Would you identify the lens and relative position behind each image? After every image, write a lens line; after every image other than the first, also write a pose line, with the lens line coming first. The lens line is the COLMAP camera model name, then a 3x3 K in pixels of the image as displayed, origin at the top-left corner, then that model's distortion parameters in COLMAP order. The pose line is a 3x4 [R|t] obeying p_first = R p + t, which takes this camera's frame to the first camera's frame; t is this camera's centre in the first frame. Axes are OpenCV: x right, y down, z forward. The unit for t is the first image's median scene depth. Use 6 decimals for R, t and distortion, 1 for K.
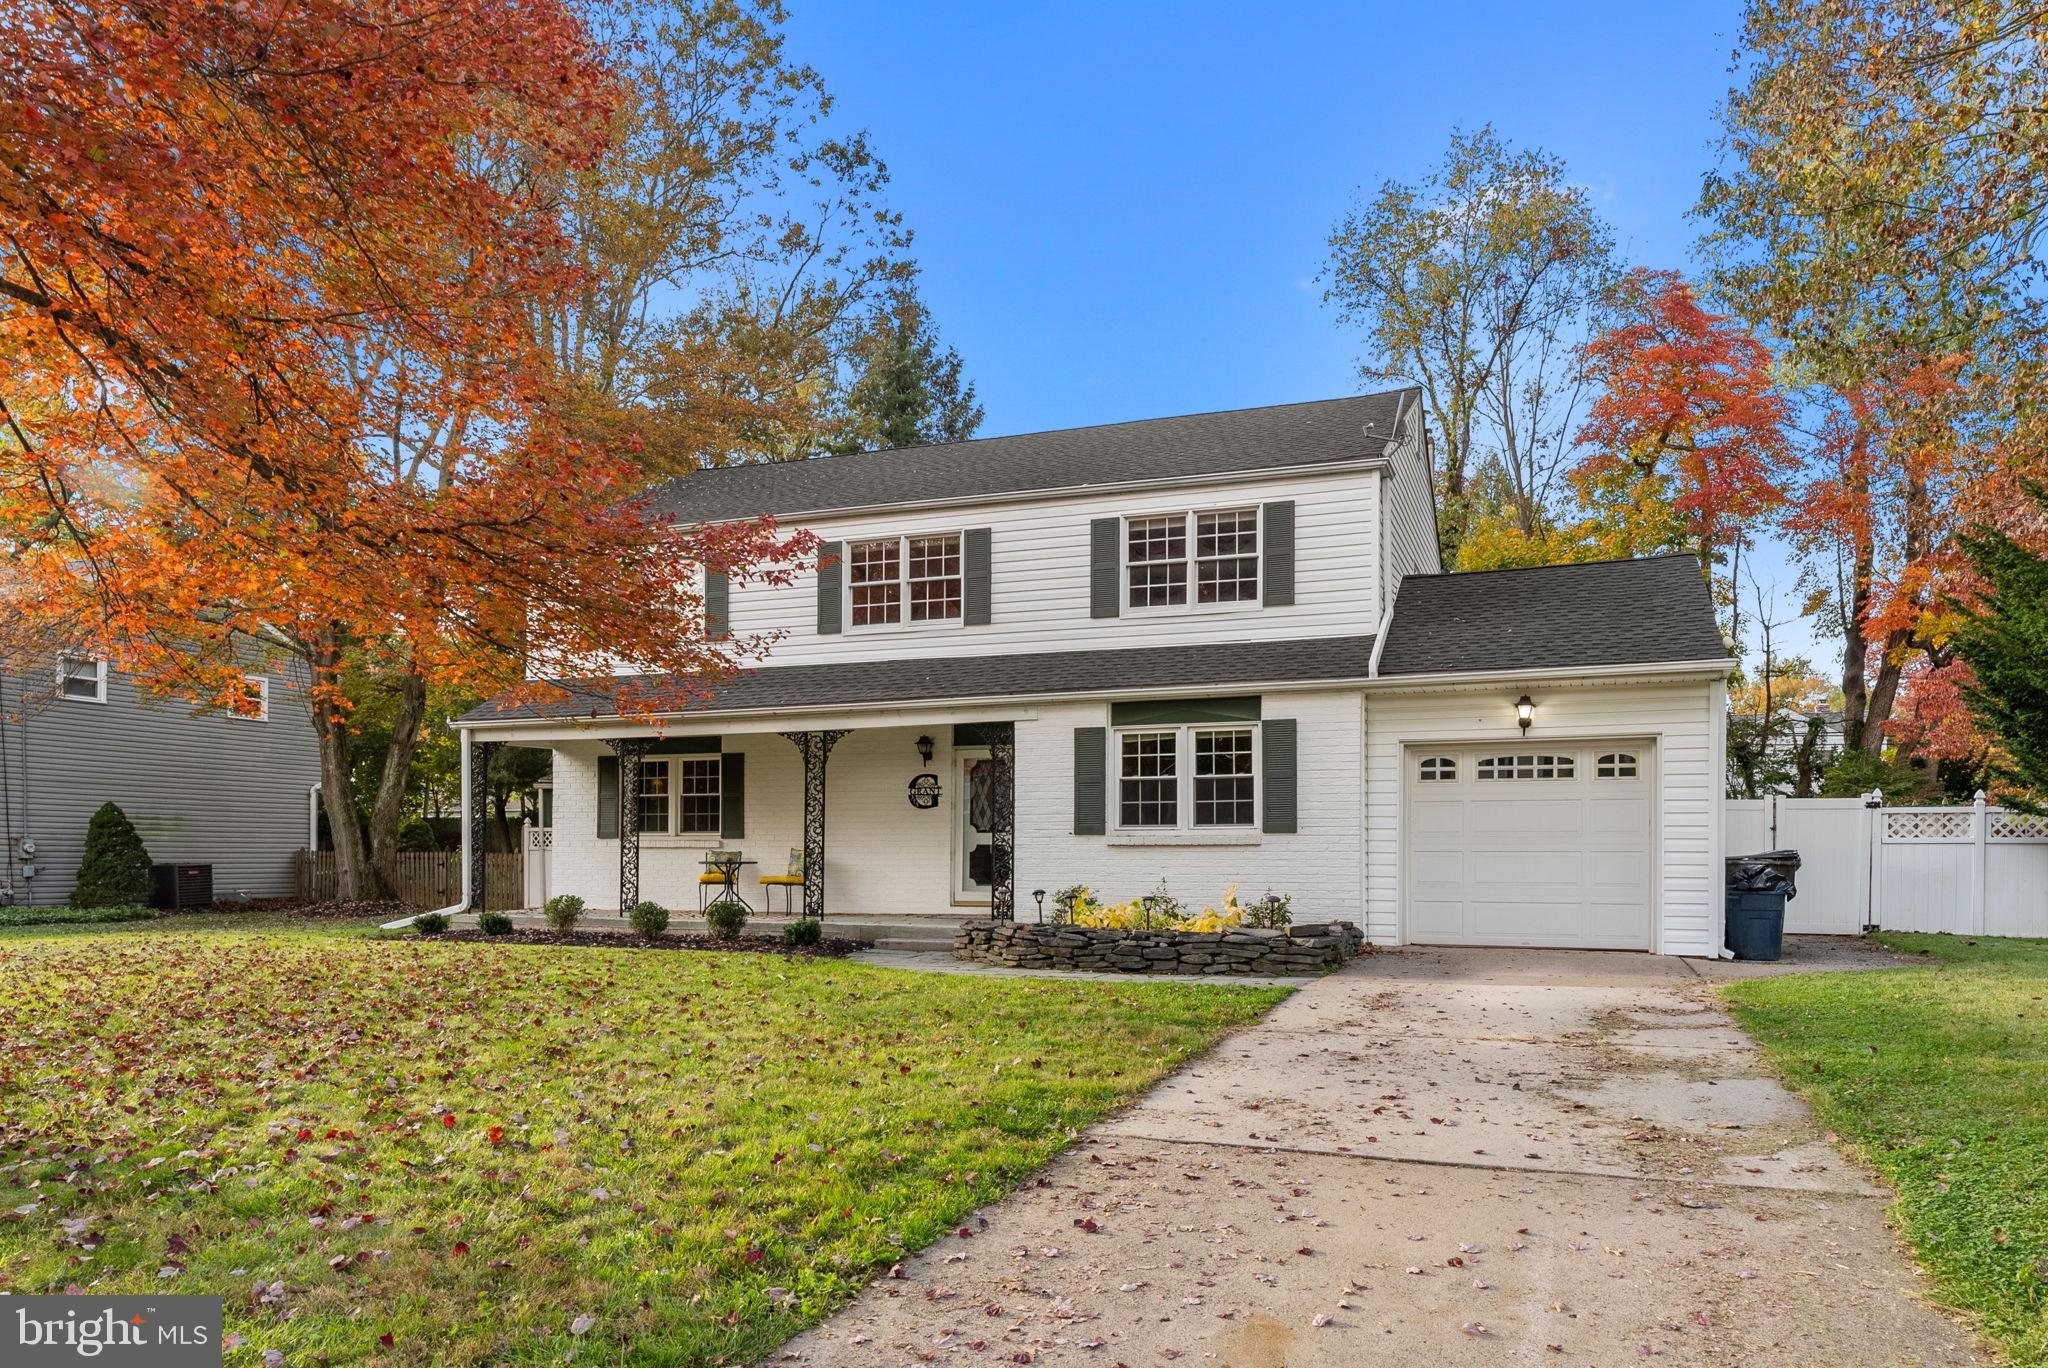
lens RADIAL K [[1191.3, 0, 1024.0], [0, 1191.3, 684.0], [0, 0, 1]] dist [0.004442, 0.001752]
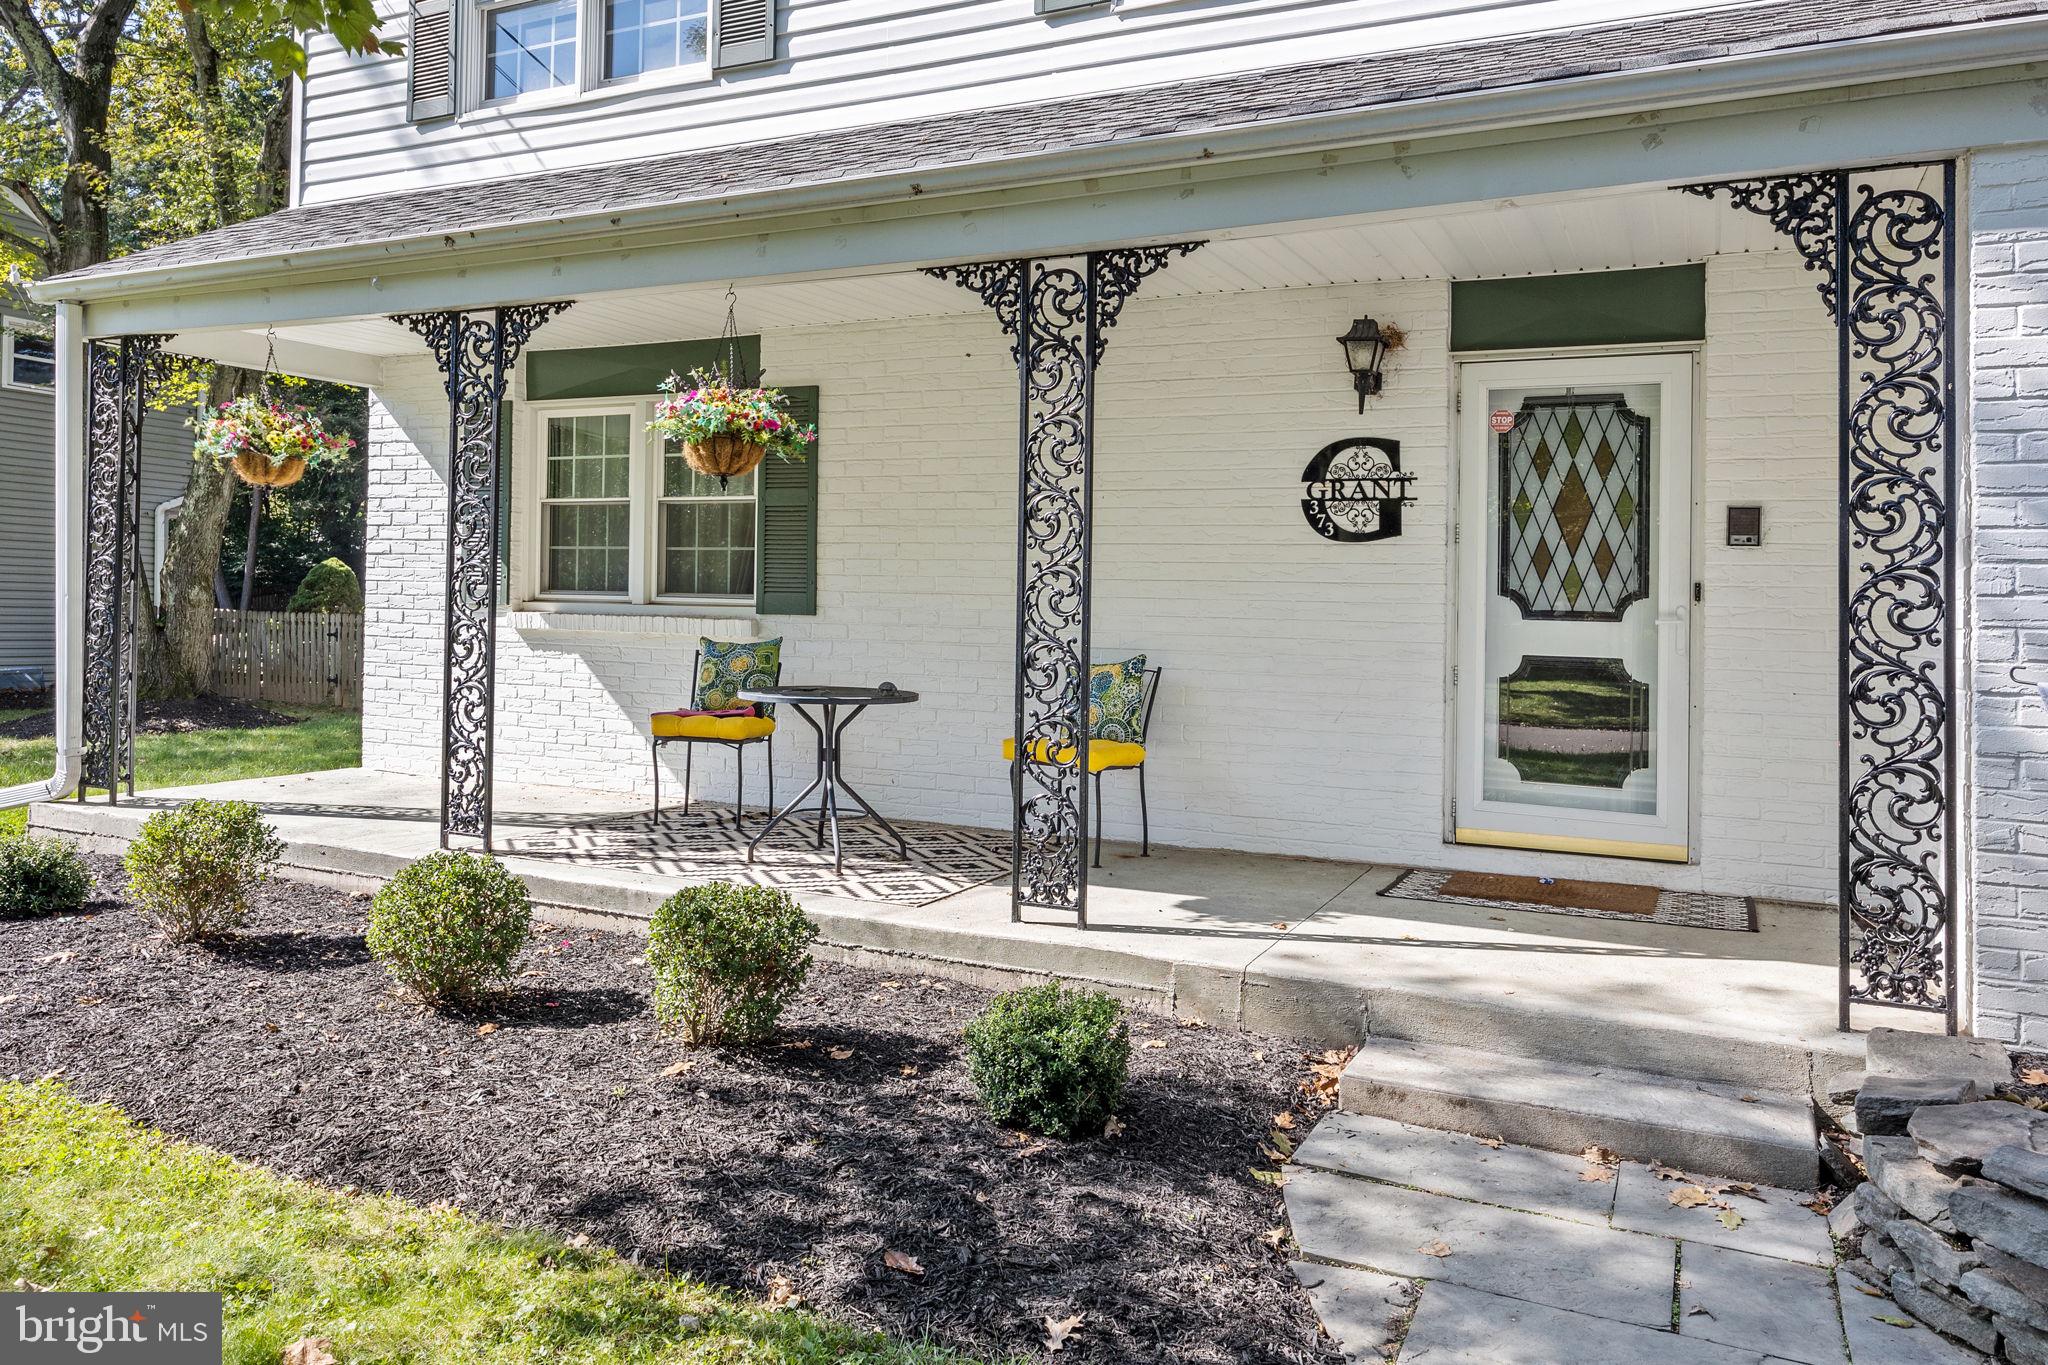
lens RADIAL K [[1524.2, 0, 1027.0], [0, 1524.2, 610.4], [0, 0, 1]] dist [0.003546, -0.005082]
pose [[0.994789, 0.025697, -0.098667, -0.159557], [-0.012520, 0.991182, 0.131915, 0.083832], [0.101187, -0.129992, 0.986338, 0.699730]]
